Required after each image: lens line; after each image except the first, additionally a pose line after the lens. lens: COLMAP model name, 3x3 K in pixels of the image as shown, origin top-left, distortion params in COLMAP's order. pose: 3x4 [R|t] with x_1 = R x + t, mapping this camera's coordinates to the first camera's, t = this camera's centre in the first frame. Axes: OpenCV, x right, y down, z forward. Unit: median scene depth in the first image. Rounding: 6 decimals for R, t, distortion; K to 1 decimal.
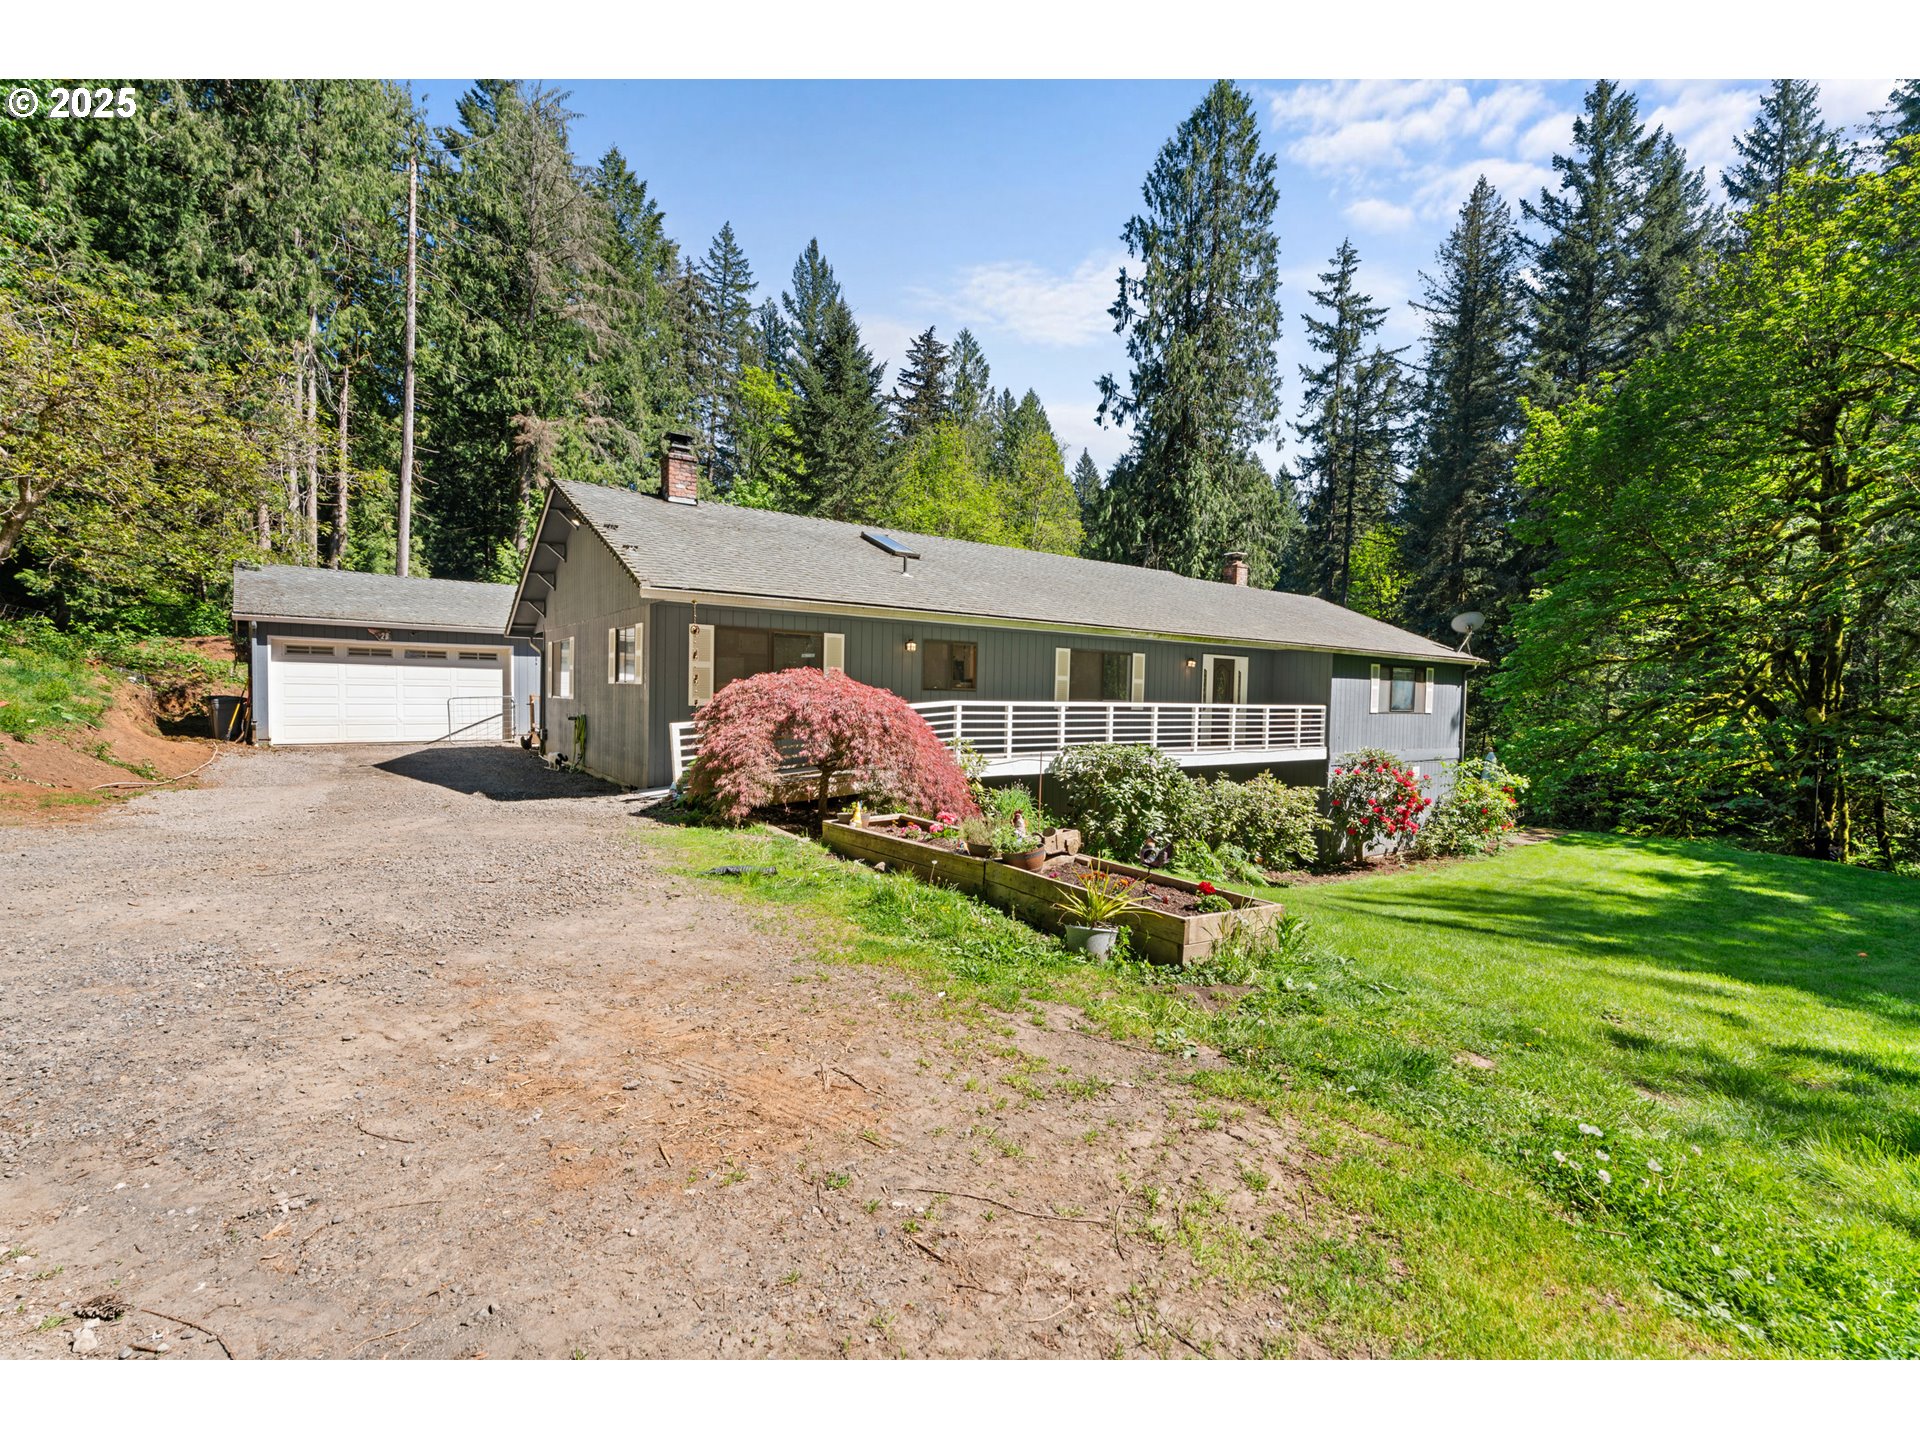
lens RADIAL K [[838.1, 0, 956.0], [0, 838.1, 726.1], [0, 0, 1]] dist [-0.000371, -0.000107]
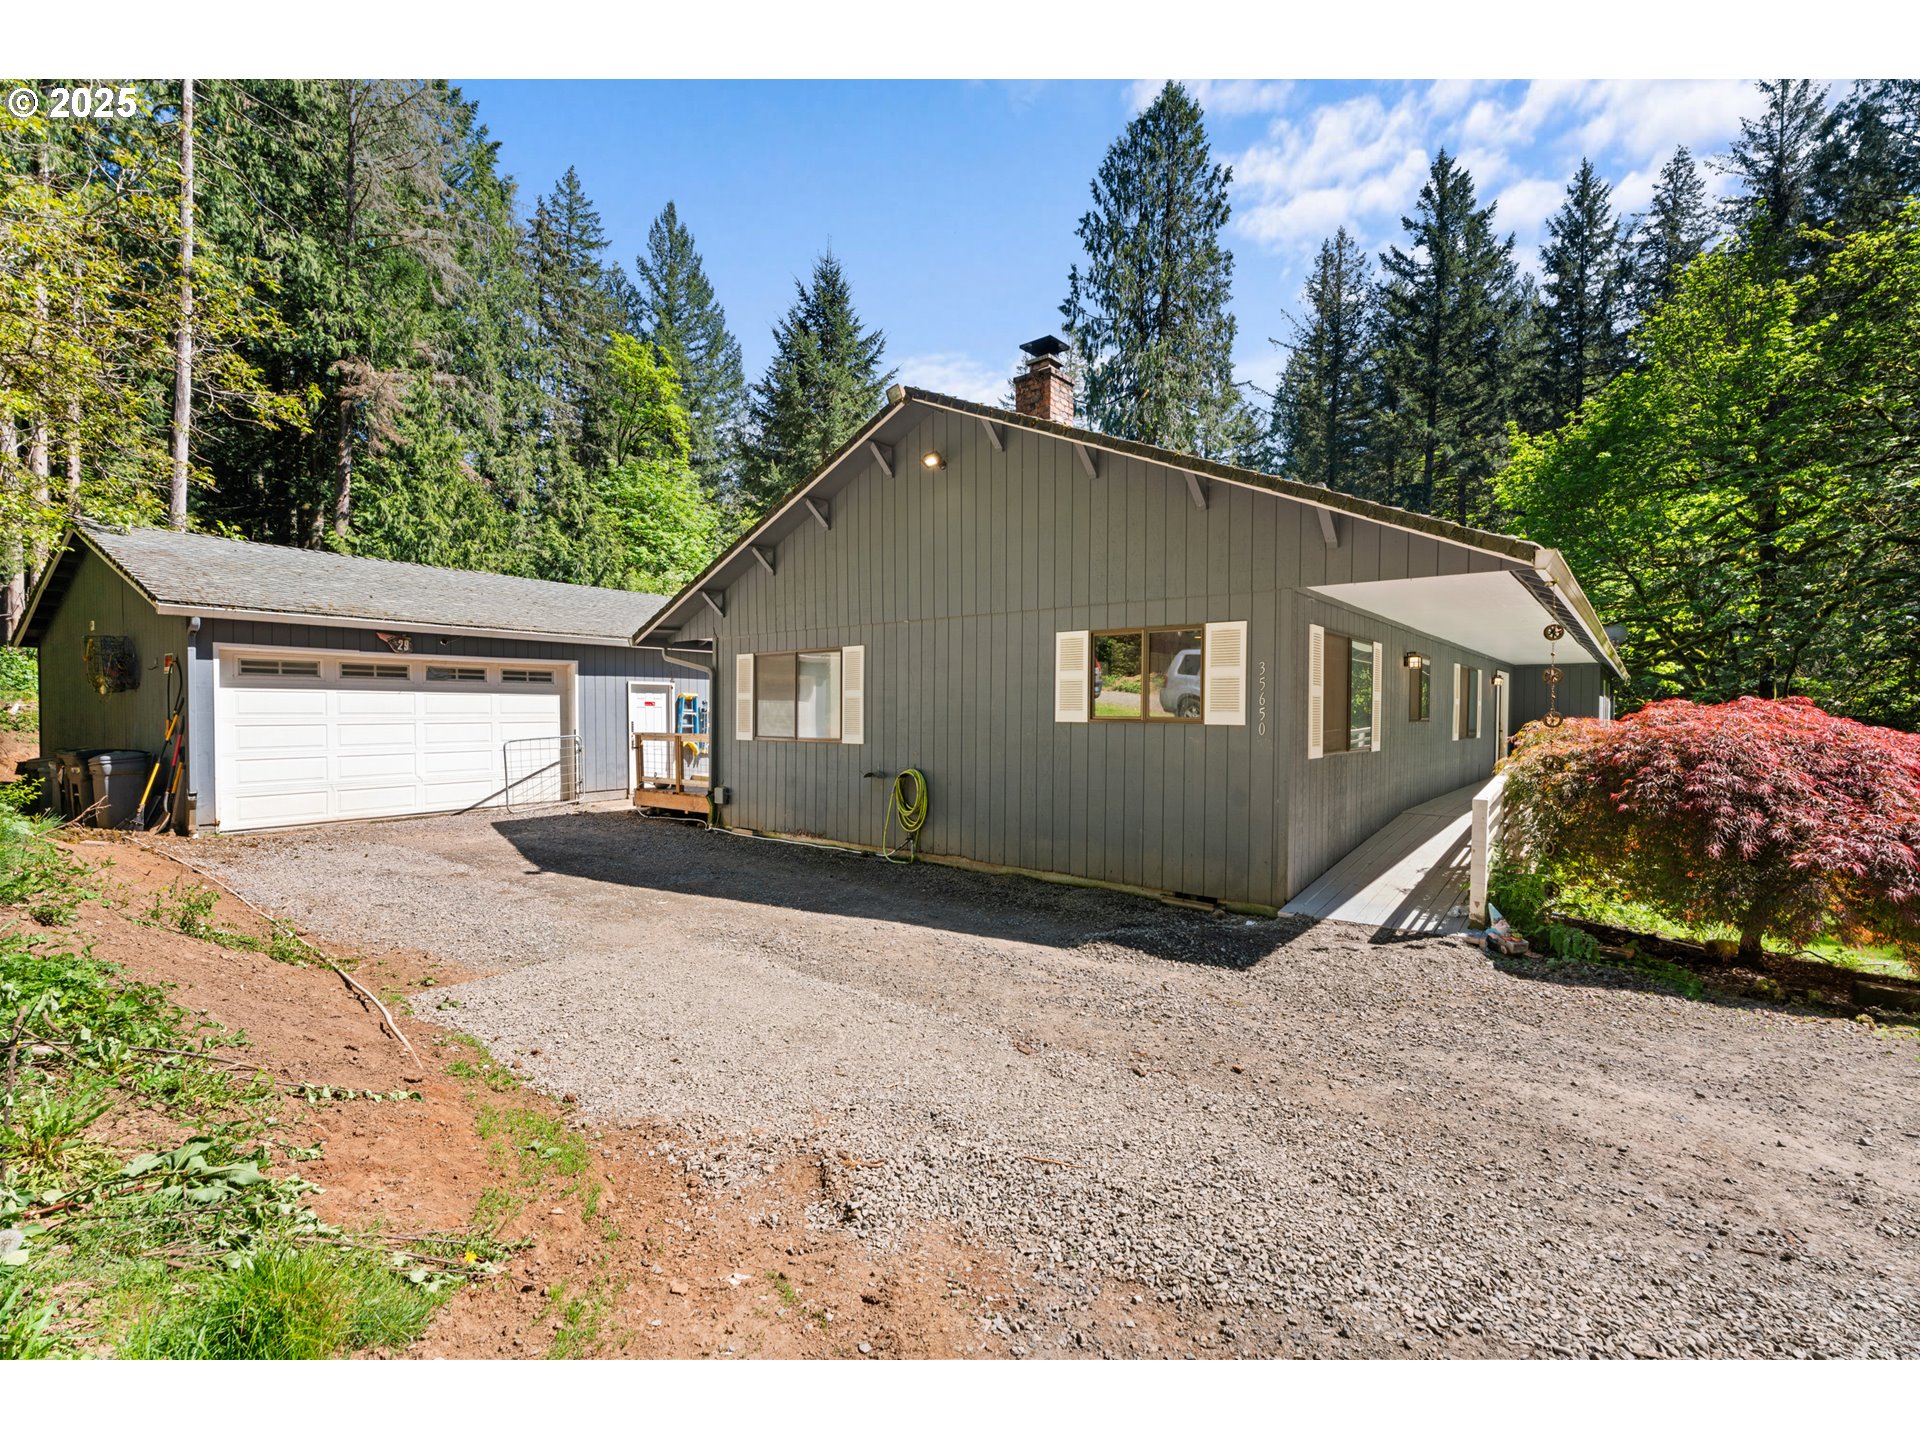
lens RADIAL K [[838.1, 0, 956.0], [0, 838.1, 726.1], [0, 0, 1]] dist [-0.000371, -0.000107]
pose [[0.967205, -0.018830, 0.253297, -0.182579], [0.022971, 0.999646, -0.013400, -0.012127], [-0.252955, 0.018779, 0.967296, 0.121890]]
